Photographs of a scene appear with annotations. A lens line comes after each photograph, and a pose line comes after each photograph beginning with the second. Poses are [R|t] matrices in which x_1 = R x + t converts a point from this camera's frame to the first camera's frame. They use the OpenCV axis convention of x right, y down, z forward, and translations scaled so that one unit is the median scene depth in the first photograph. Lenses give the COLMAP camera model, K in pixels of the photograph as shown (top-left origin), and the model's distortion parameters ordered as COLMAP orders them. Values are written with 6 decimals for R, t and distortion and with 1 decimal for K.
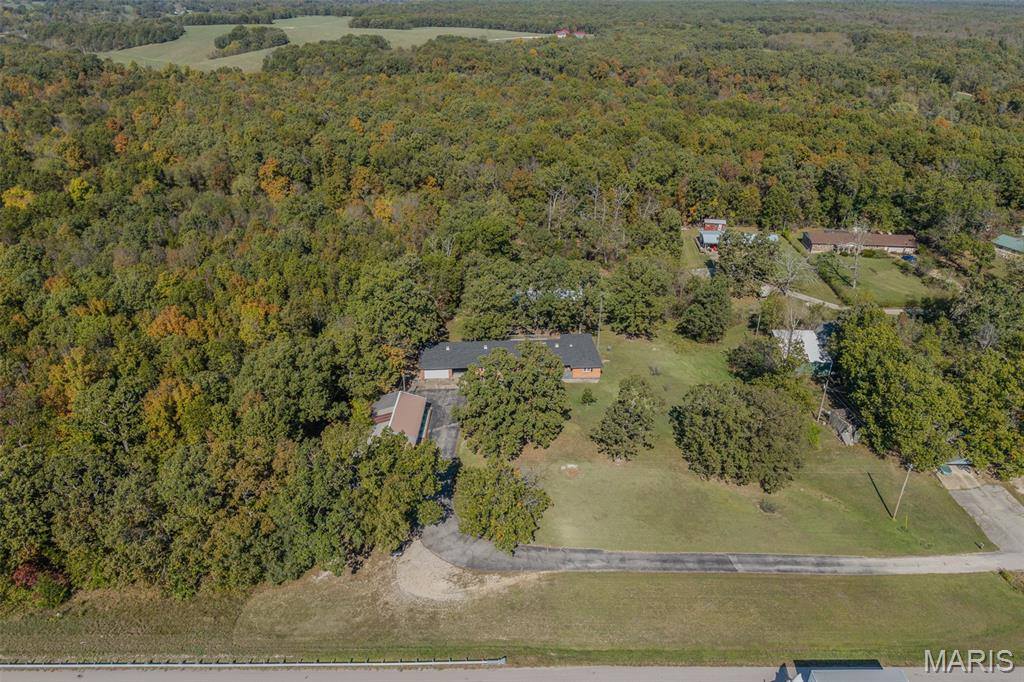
lens RADIAL K [[687.7, 0, 512.0], [0, 687.7, 341.0], [0, 0, 1]] dist [0.029258, -0.026336]
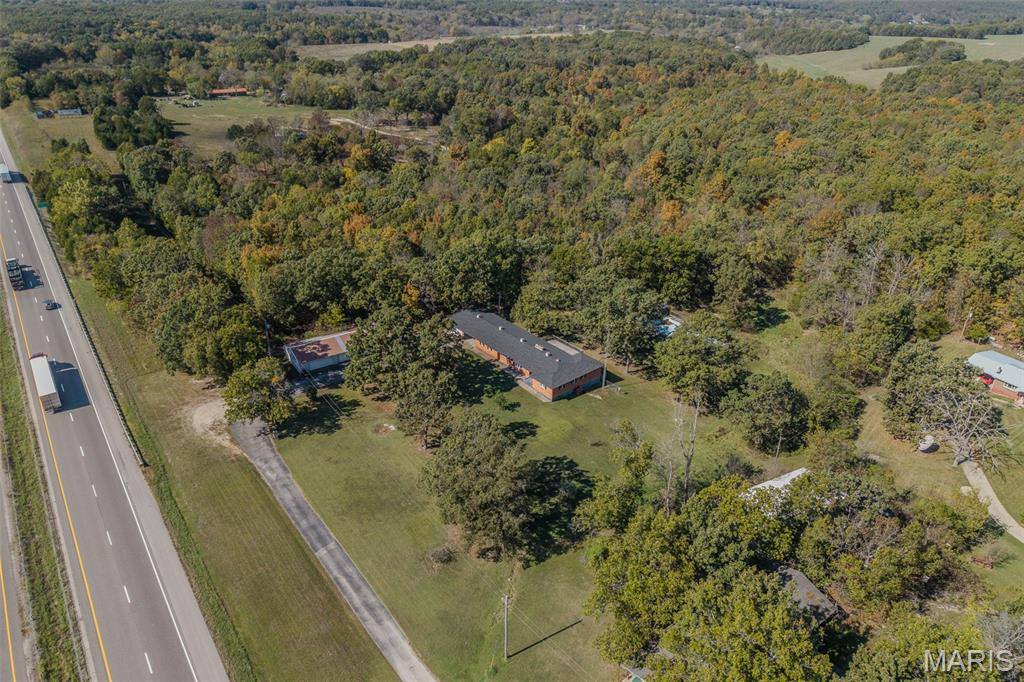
lens RADIAL K [[687.7, 0, 512.0], [0, 687.7, 341.0], [0, 0, 1]] dist [0.029258, -0.026336]
pose [[0.585526, 0.374521, -0.718953, 0.936866], [-0.383422, 0.909354, 0.161441, -0.190053], [0.714246, 0.181134, 0.676050, 0.389297]]
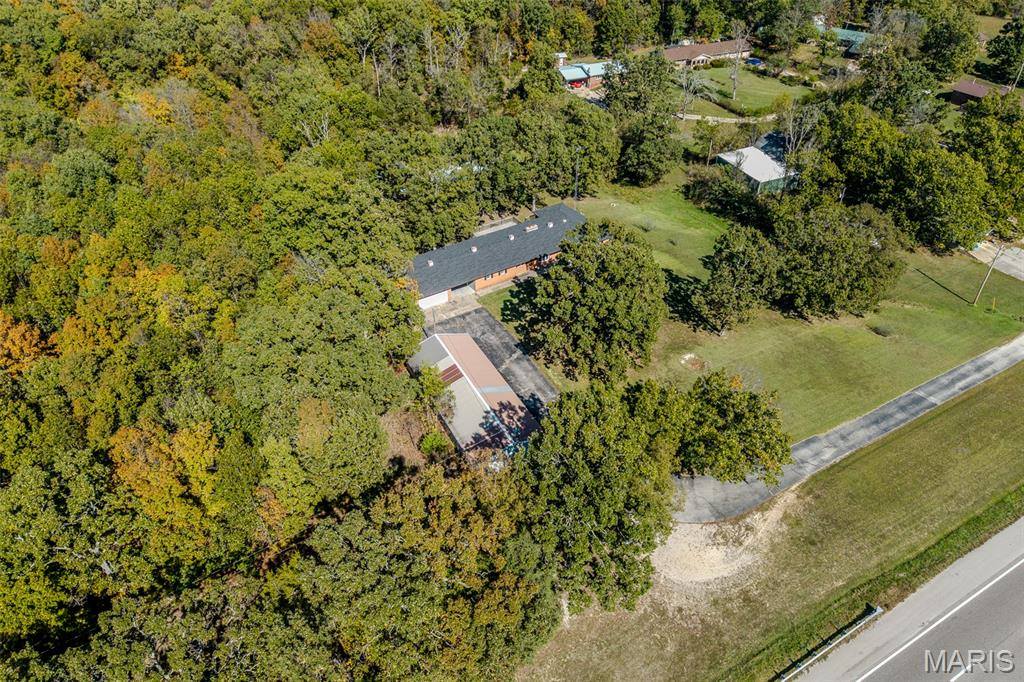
lens RADIAL K [[687.7, 0, 512.0], [0, 687.7, 341.0], [0, 0, 1]] dist [0.029258, -0.026336]
pose [[0.874331, -0.303802, 0.378484, -0.410738], [0.233448, 0.946963, 0.220822, -0.067754], [-0.425496, -0.104716, 0.898881, 0.357095]]
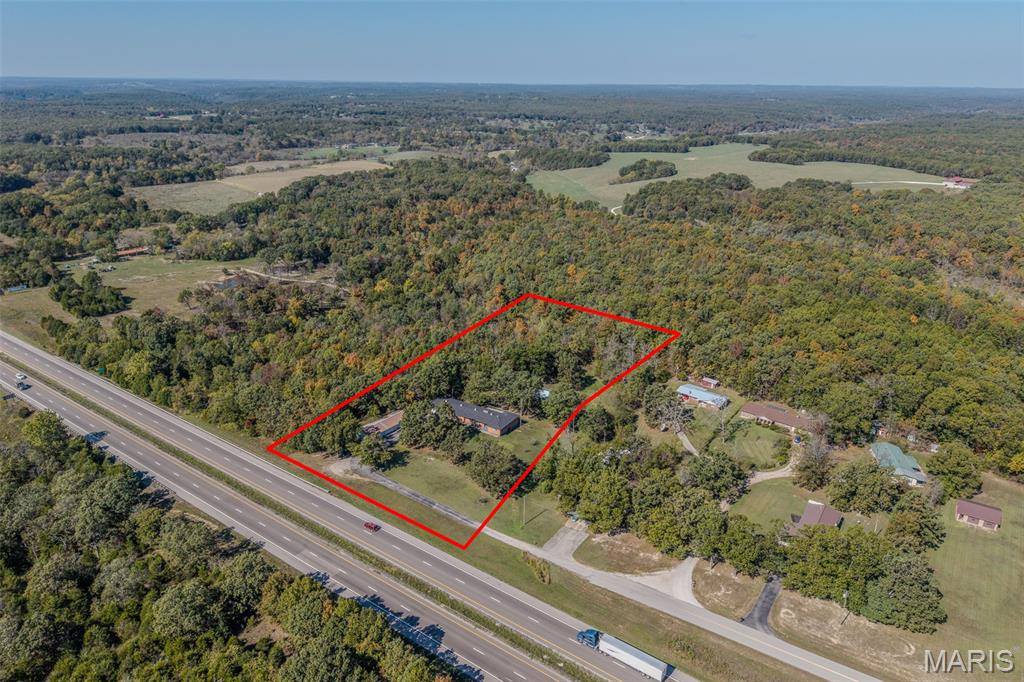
lens RADIAL K [[687.7, 0, 512.0], [0, 687.7, 341.0], [0, 0, 1]] dist [0.029258, -0.026336]
pose [[0.804050, 0.204353, -0.558341, 1.484963], [-0.274691, 0.960524, -0.044023, -0.157984], [0.527303, 0.188768, 0.828443, -0.791926]]
